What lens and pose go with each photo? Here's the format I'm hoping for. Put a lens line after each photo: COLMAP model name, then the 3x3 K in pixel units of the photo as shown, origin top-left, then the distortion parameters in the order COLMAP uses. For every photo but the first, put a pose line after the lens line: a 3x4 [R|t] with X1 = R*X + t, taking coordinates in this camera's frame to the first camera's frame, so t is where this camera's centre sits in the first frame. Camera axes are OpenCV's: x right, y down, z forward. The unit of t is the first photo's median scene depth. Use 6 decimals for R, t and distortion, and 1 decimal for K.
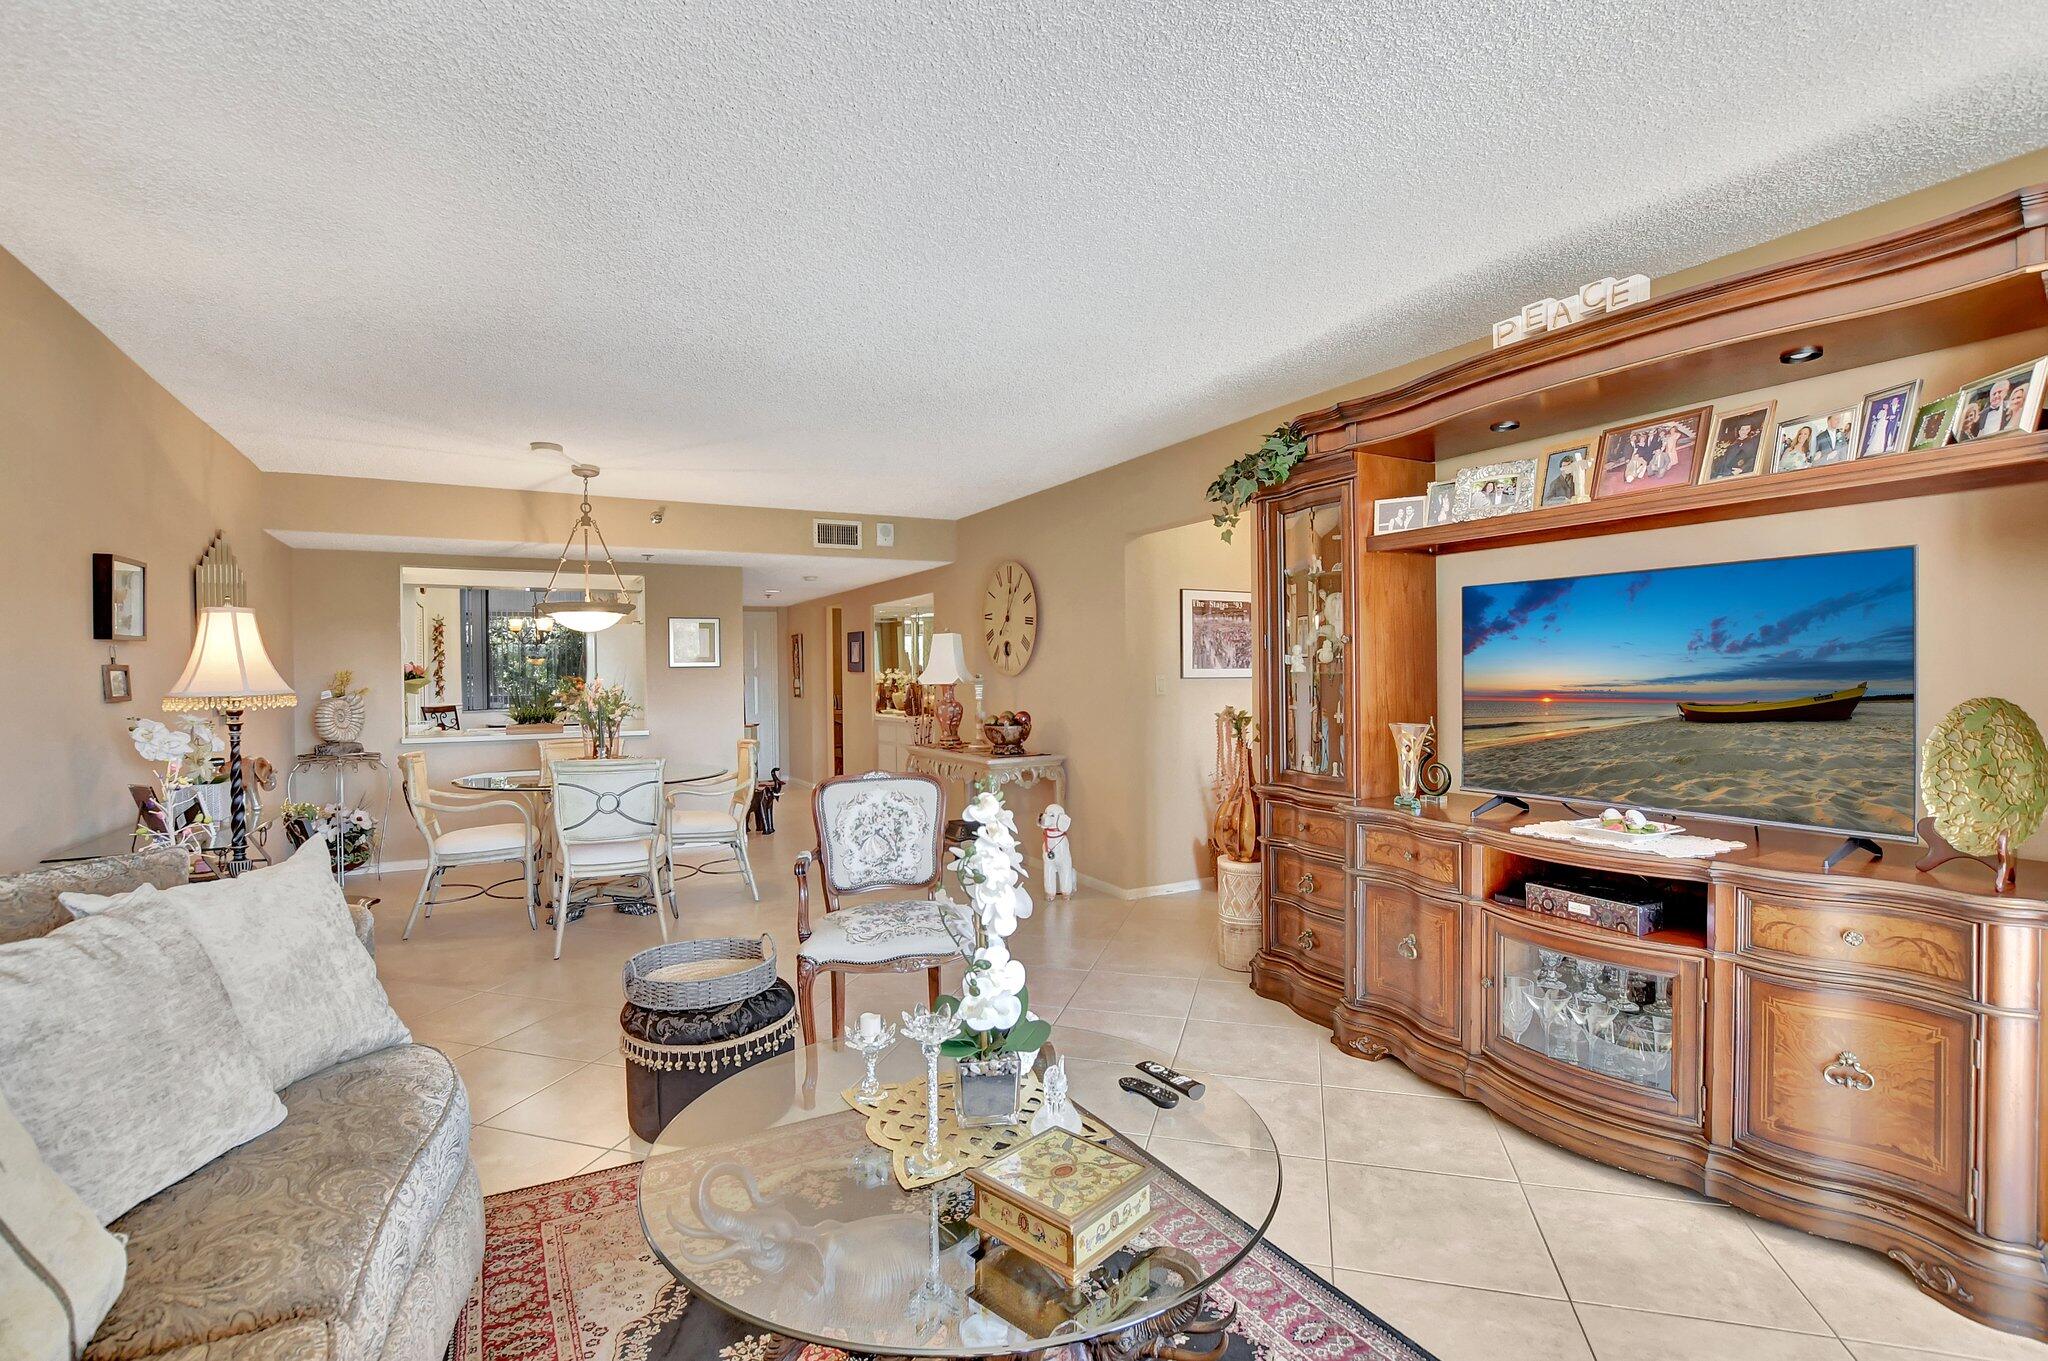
lens RADIAL K [[944.5, 0, 1045.2], [0, 944.5, 675.8], [0, 0, 1]] dist [-0.034129, 0.001556]
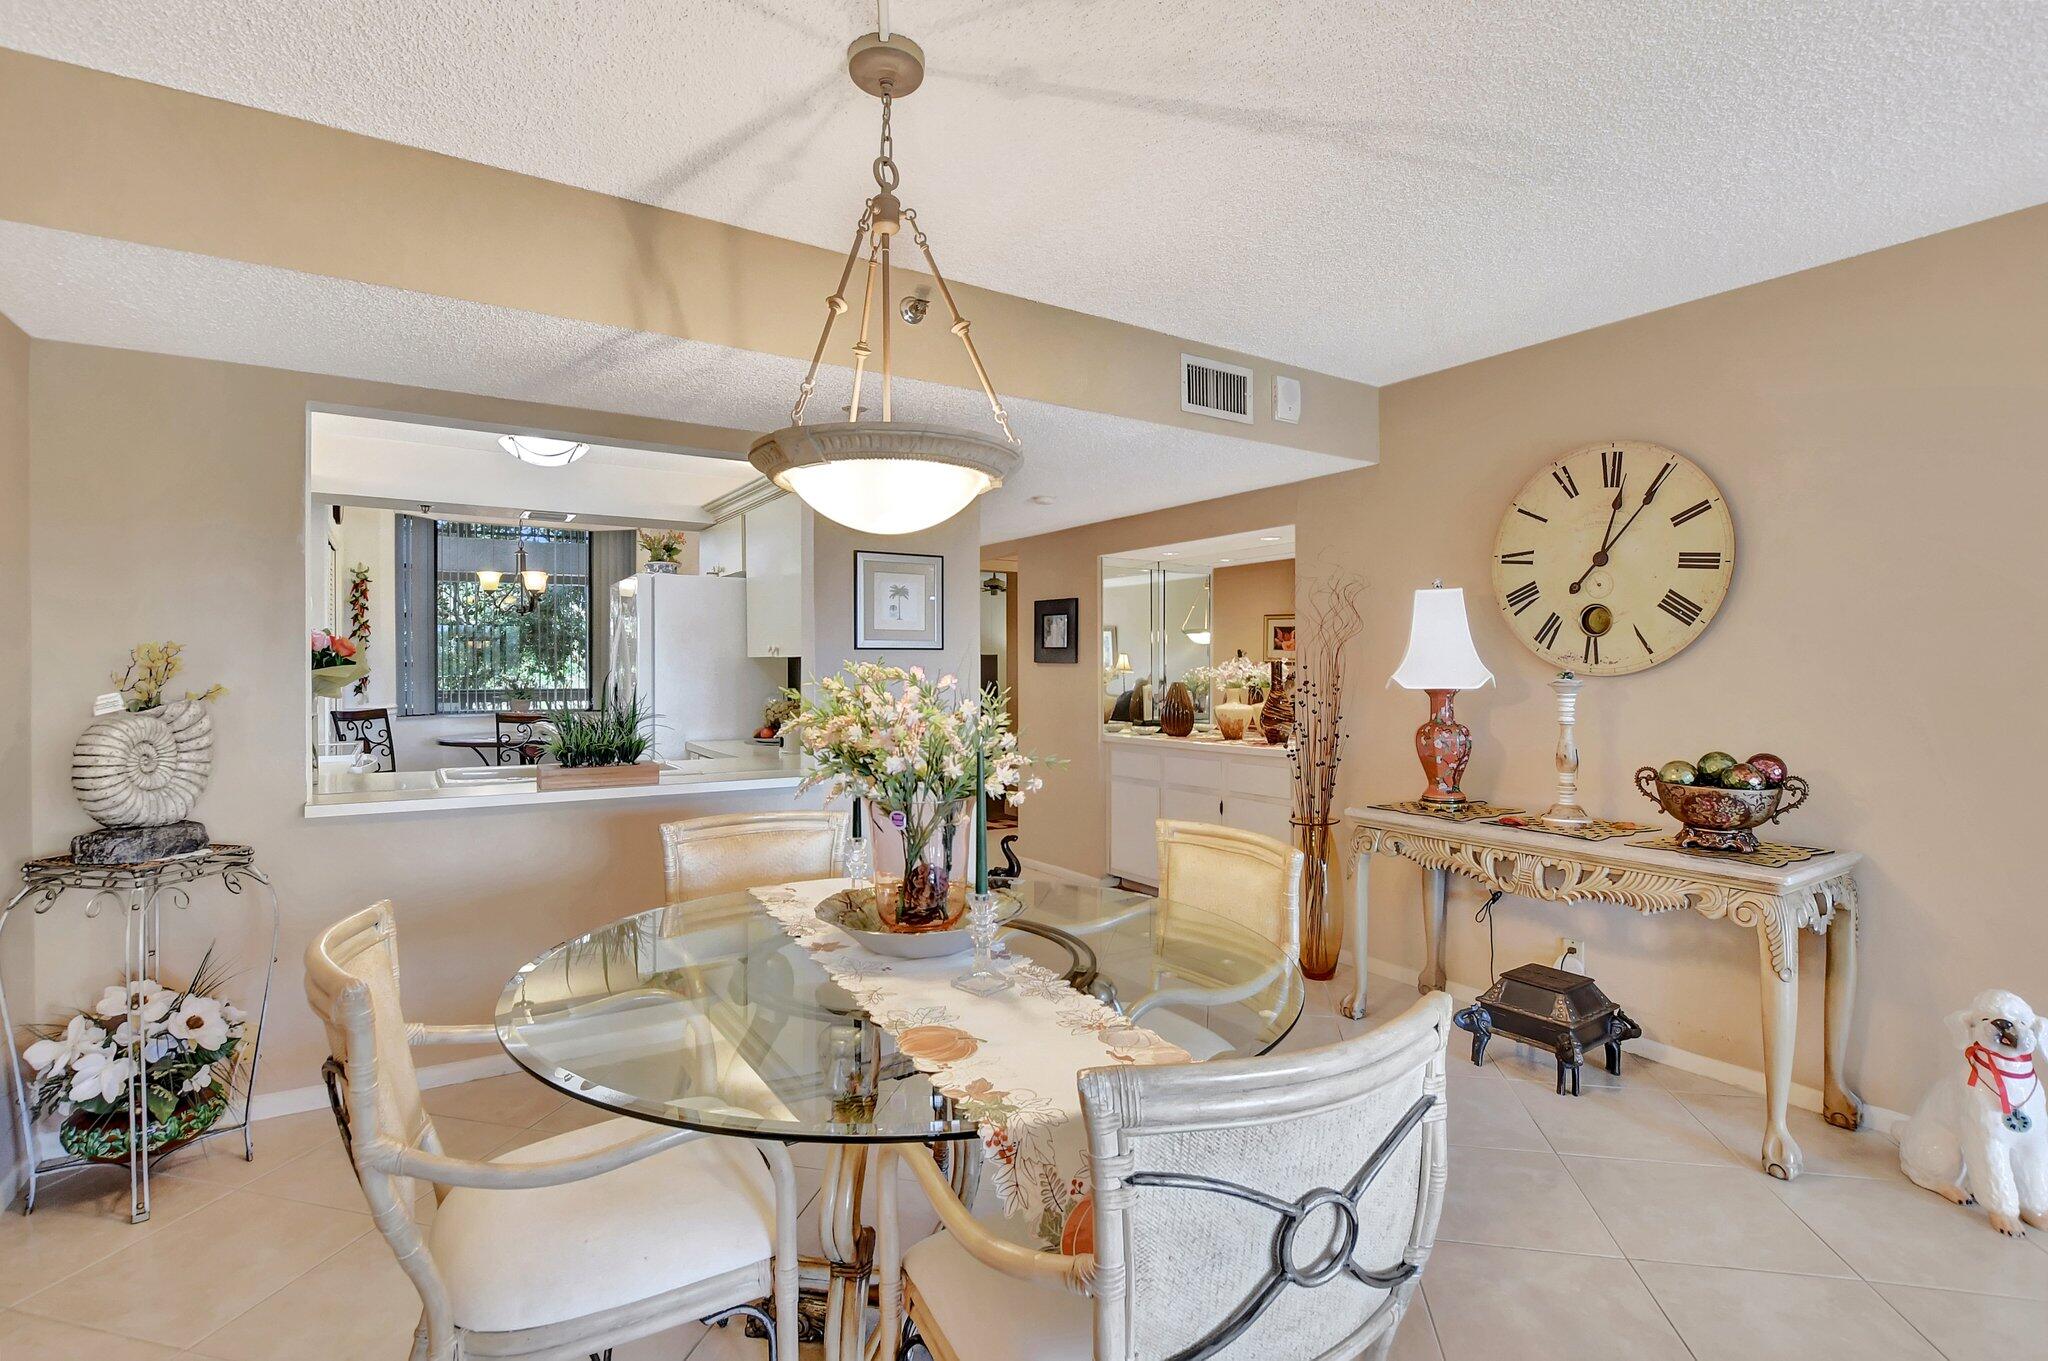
lens RADIAL K [[944.5, 0, 1027.1], [0, 944.5, 665.8], [0, 0, 1]] dist [-0.034129, 0.001556]
pose [[0.997878, 0.011261, 0.064135, -0.415469], [-0.010938, 0.999926, -0.005385, 0.002095], [-0.064191, 0.004672, 0.997927, 0.591321]]
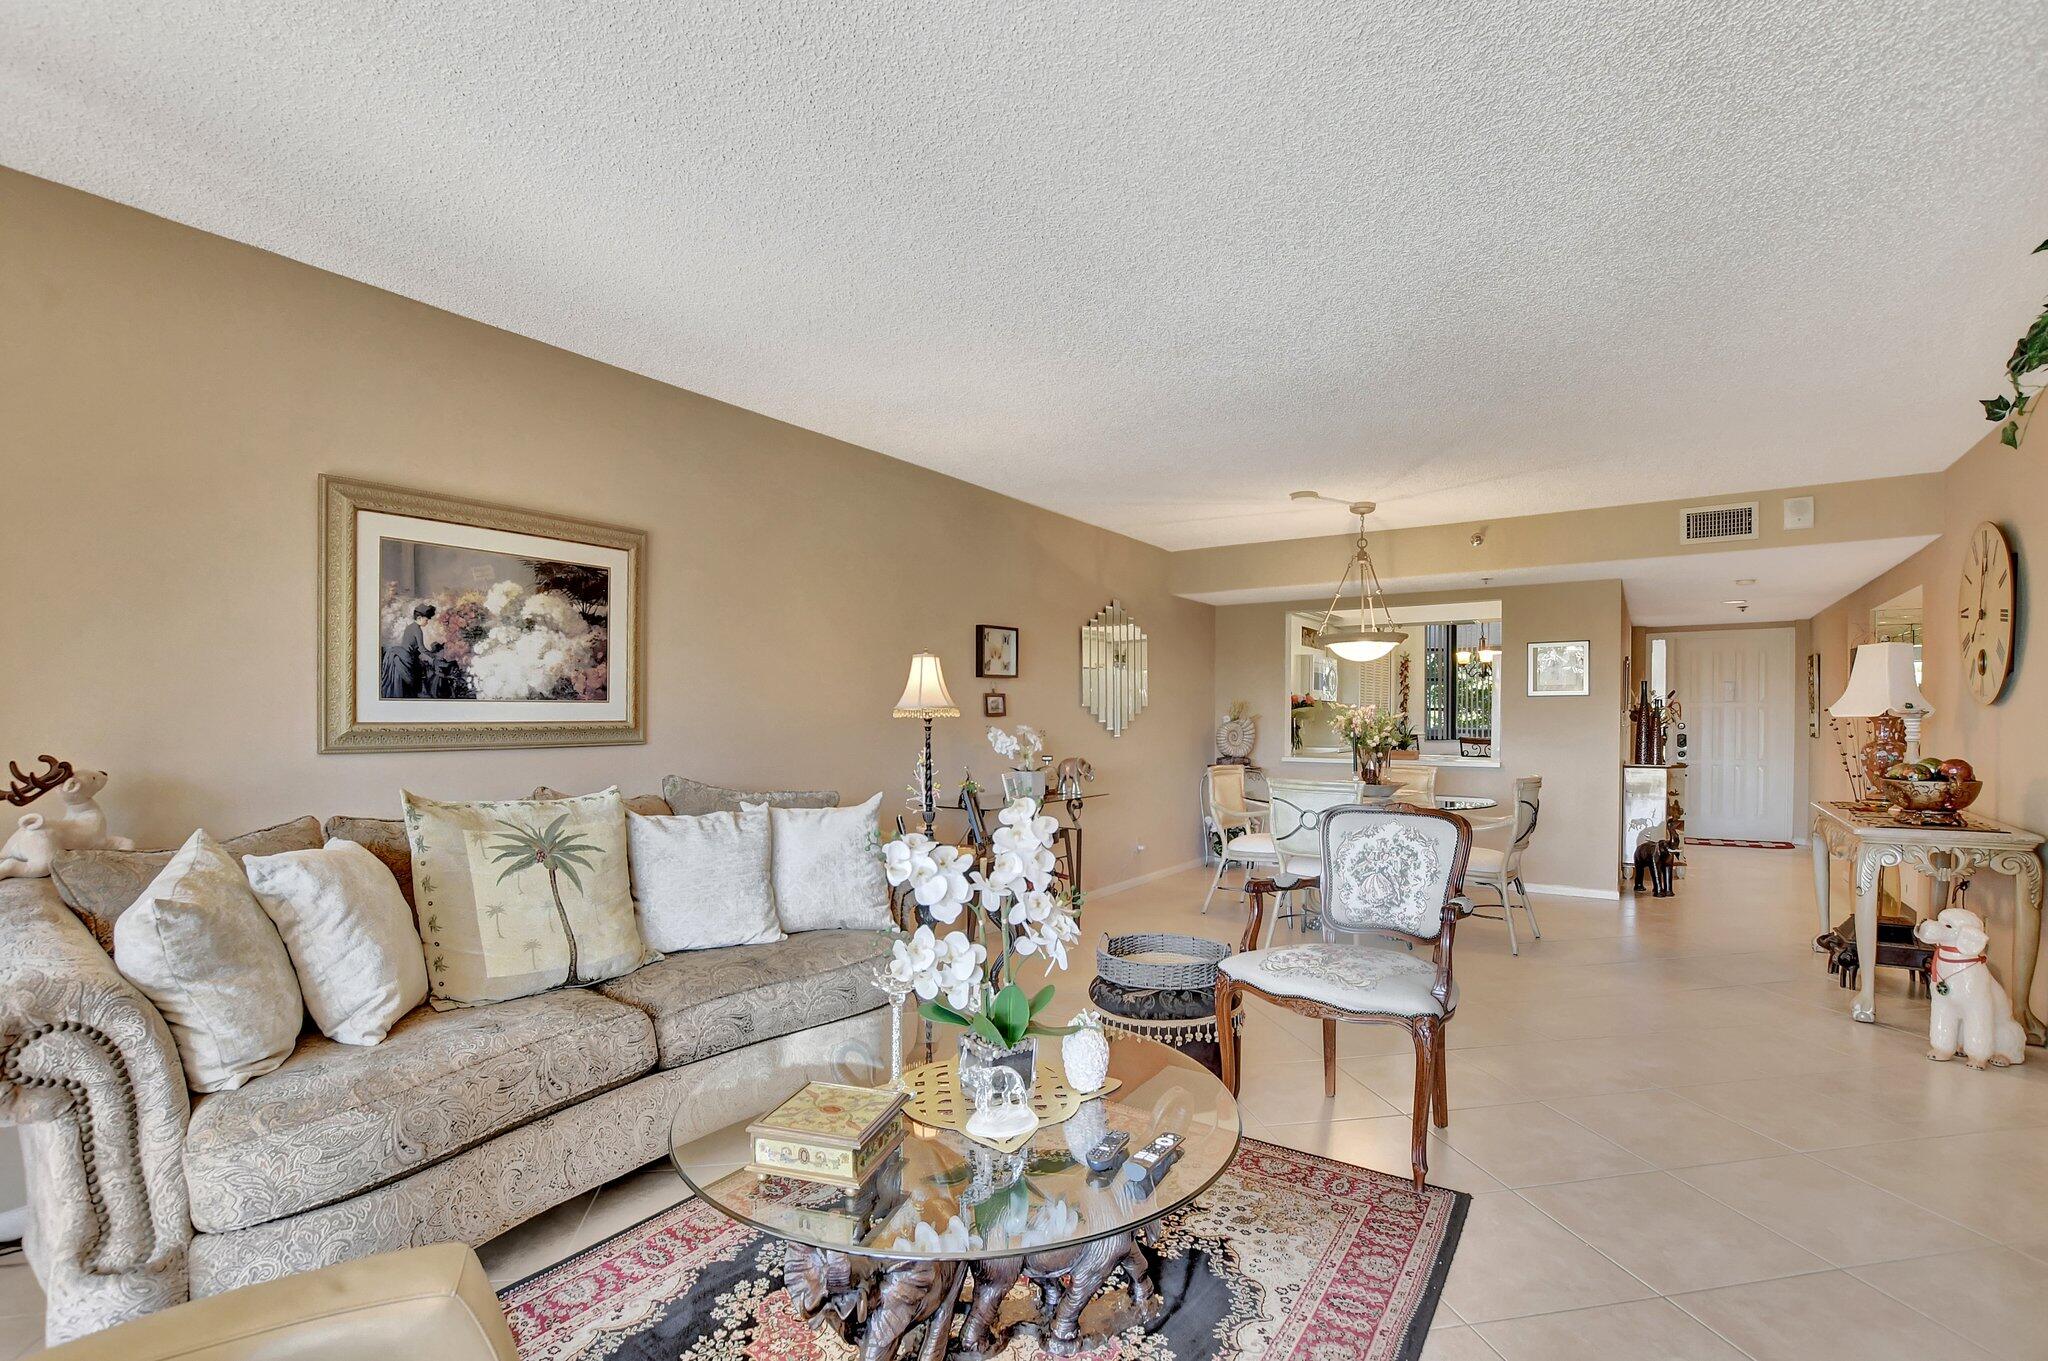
lens RADIAL K [[944.5, 0, 988.6], [0, 944.5, 719.1], [0, 0, 1]] dist [-0.034129, 0.001556]
pose [[0.421780, 0.013031, -0.906605, 0.258574], [-0.006622, 0.999914, 0.011291, 0.007812], [0.906674, 0.001241, 0.421830, 0.155879]]
